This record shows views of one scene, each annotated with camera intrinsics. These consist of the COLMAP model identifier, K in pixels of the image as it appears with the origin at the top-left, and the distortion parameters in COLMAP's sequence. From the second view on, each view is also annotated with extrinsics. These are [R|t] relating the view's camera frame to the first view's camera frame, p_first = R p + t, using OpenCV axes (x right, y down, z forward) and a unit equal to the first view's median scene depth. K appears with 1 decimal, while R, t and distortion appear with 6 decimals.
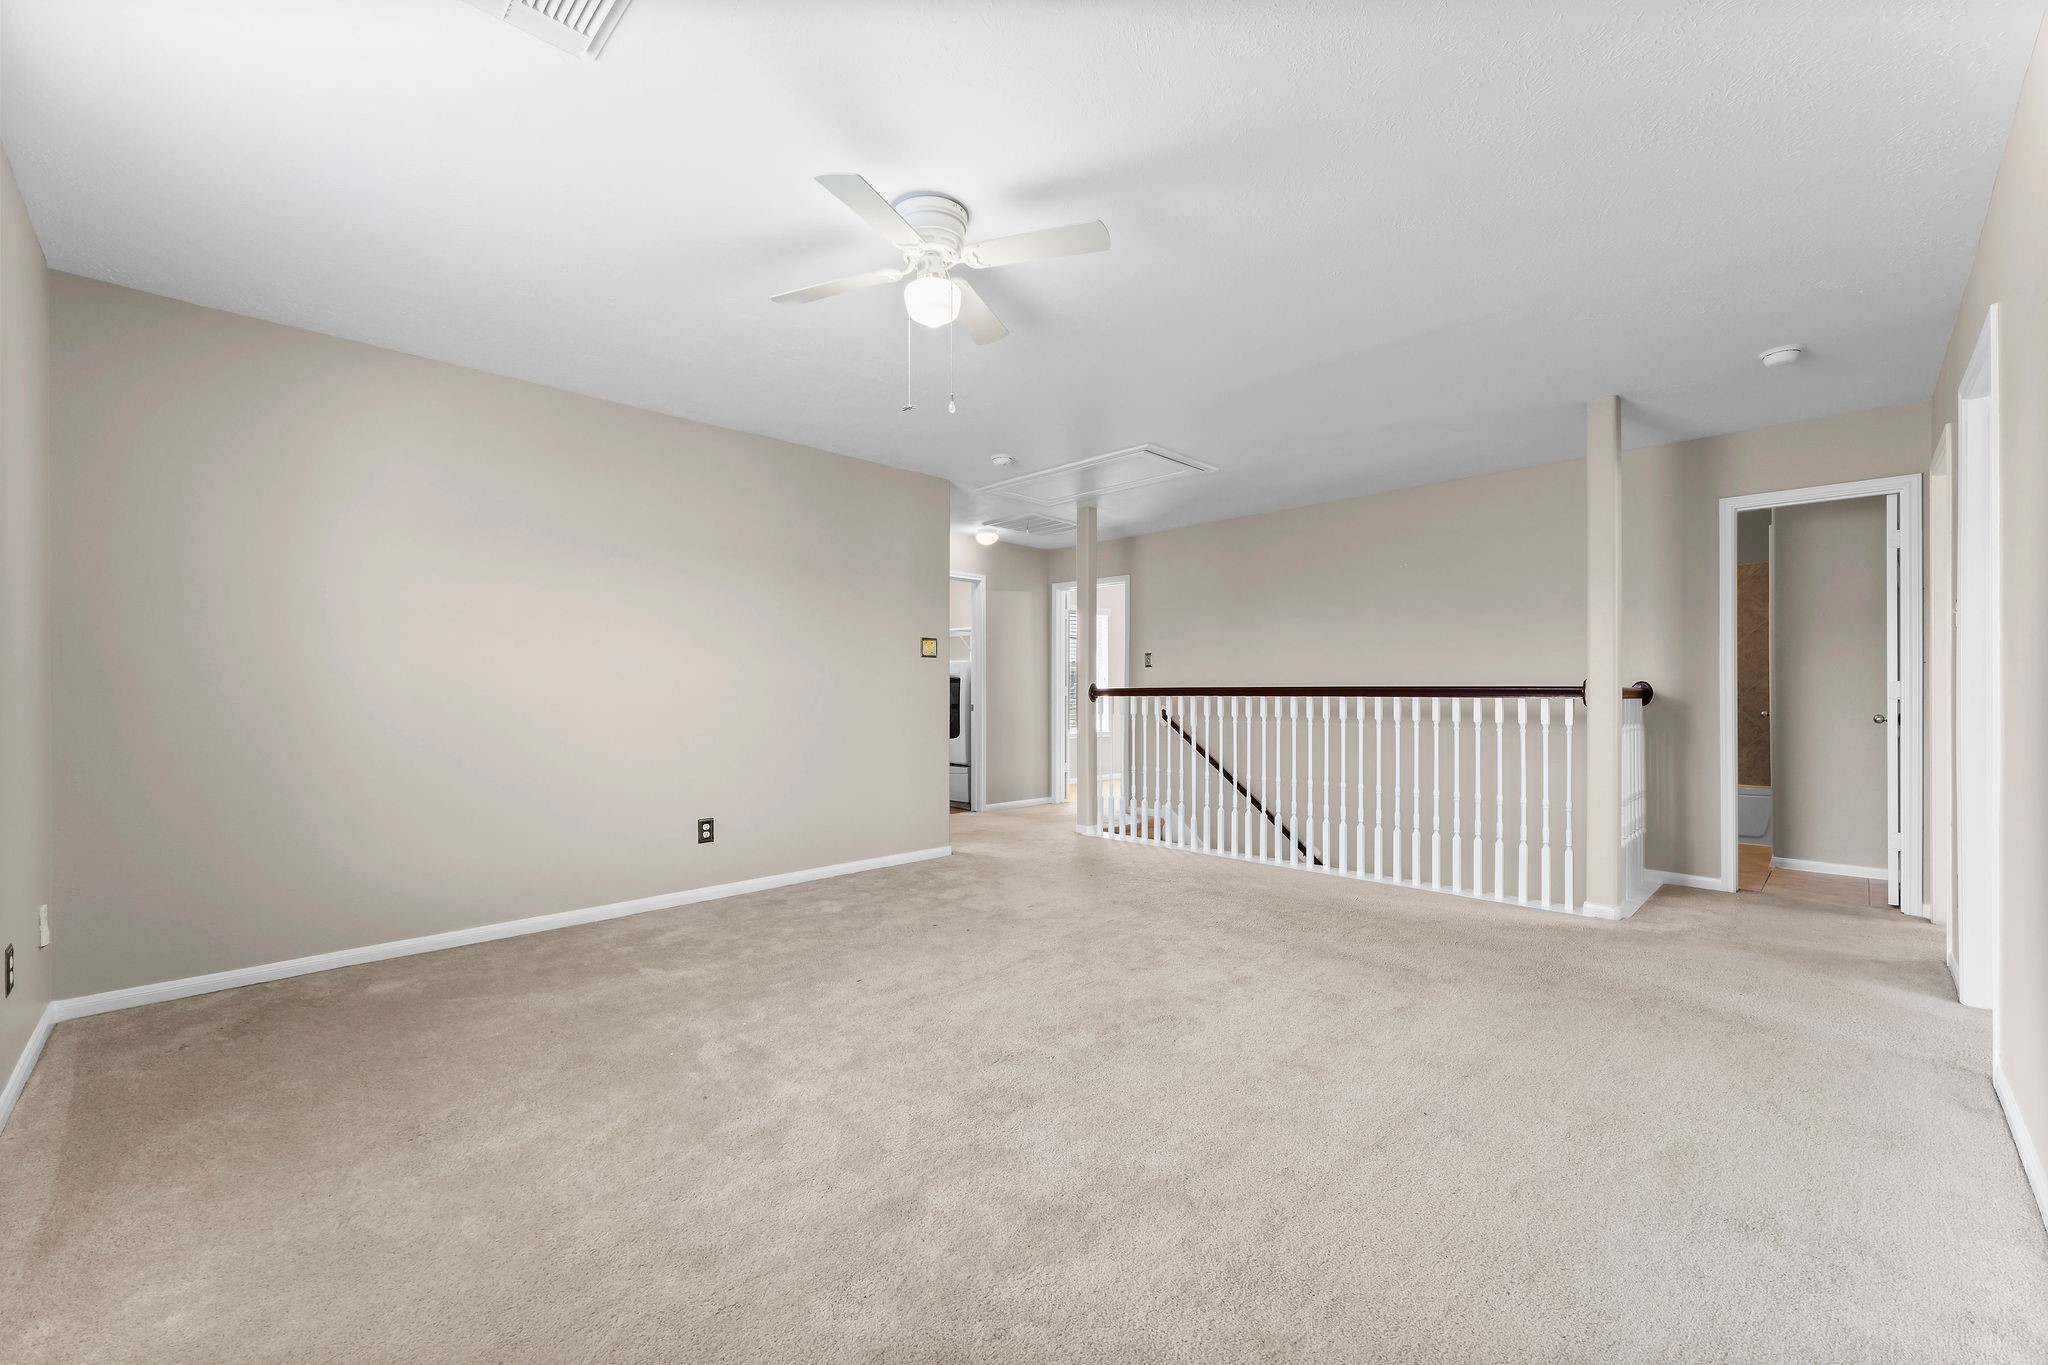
lens RADIAL K [[823.8, 0, 1016.8], [0, 823.8, 690.2], [0, 0, 1]] dist [-0.007238, 0.000514]
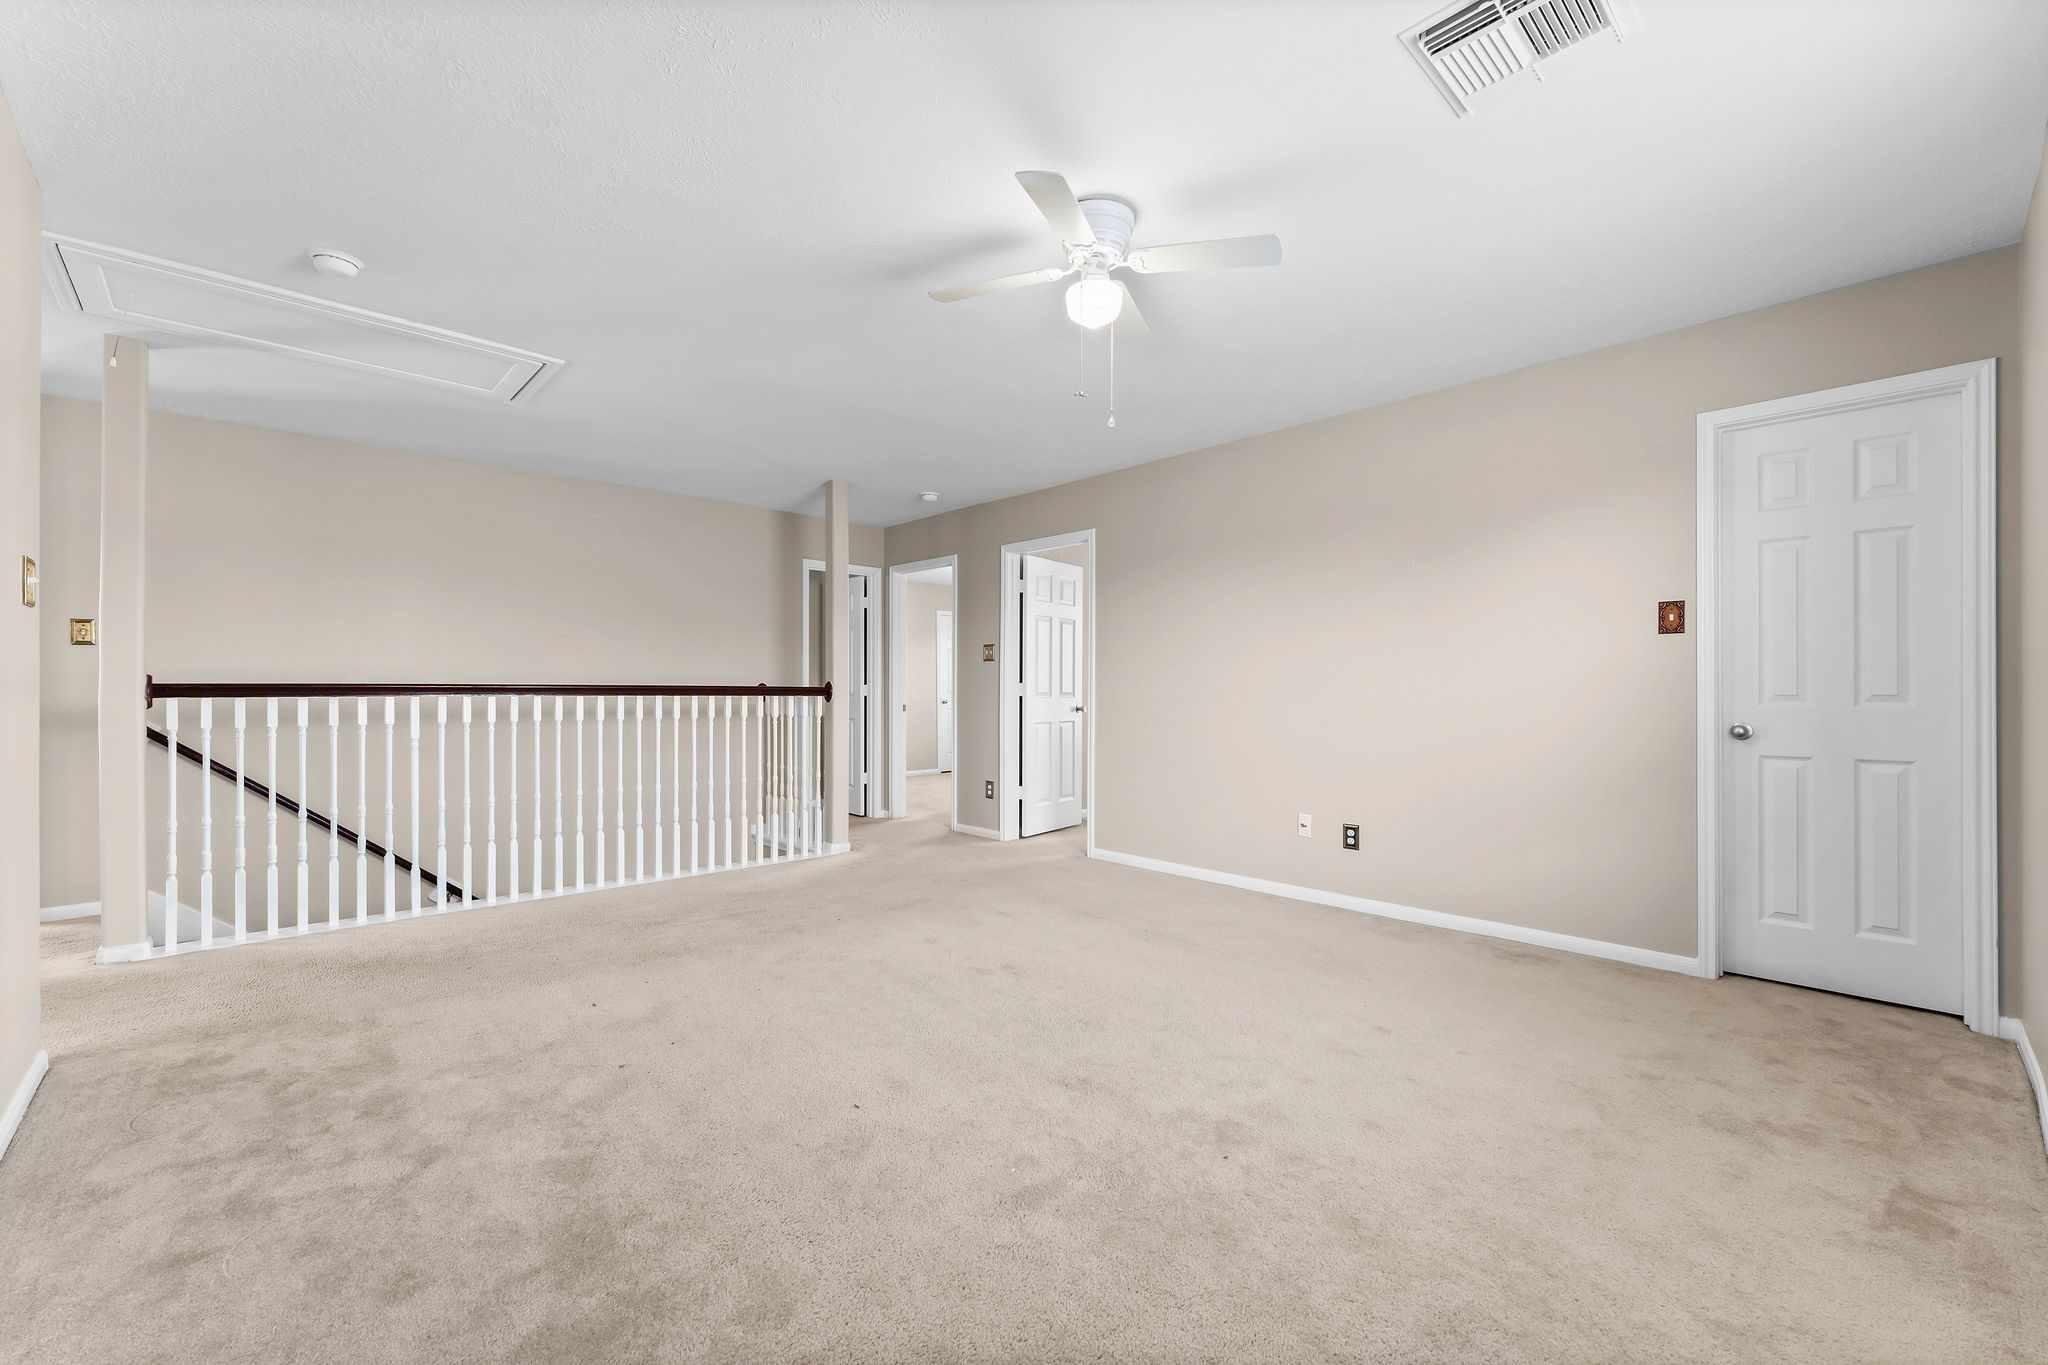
lens RADIAL K [[823.8, 0, 1016.2], [0, 823.8, 688.1], [0, 0, 1]] dist [-0.007238, 0.000514]
pose [[0.026449, 0.002633, 0.999647, -0.409207], [-0.005059, 0.999984, -0.002500, -0.000915], [-0.999637, -0.004991, 0.026462, 0.398206]]
